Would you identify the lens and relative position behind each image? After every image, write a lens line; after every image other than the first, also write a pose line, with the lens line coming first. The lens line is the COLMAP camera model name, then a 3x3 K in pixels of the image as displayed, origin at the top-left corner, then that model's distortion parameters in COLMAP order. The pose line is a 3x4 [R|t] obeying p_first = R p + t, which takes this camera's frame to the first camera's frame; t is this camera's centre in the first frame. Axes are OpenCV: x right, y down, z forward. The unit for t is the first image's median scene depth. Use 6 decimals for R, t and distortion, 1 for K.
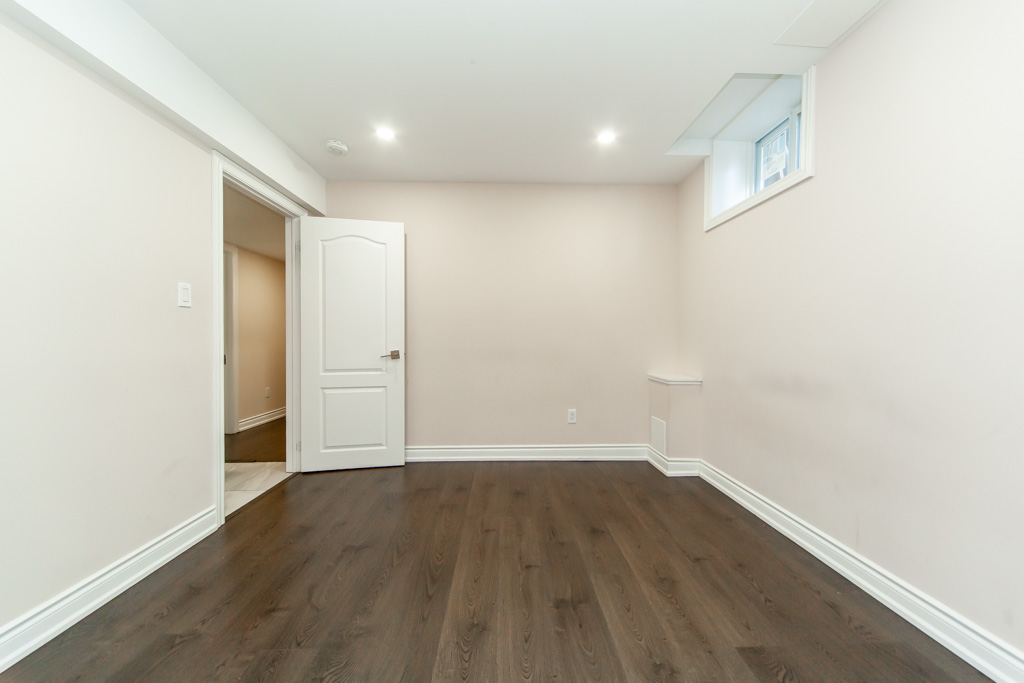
lens RADIAL K [[355.9, 0, 507.9], [0, 355.9, 342.7], [0, 0, 1]] dist [0.000348, 0.000095]
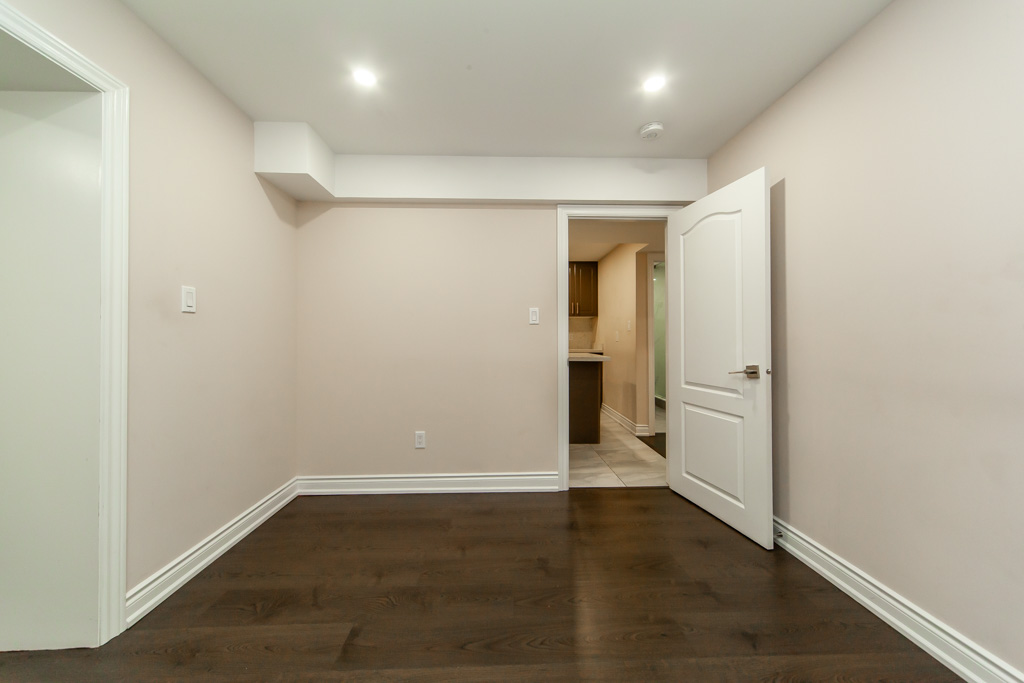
lens RADIAL K [[352.1, 0, 513.4], [0, 352.1, 335.1], [0, 0, 1]] dist [-0.000466, 0.000002]
pose [[0.025288, -0.012356, -0.999604, 0.370562], [-0.007519, 0.999893, -0.012550, -0.026327], [0.999652, 0.007833, 0.025192, 0.612802]]
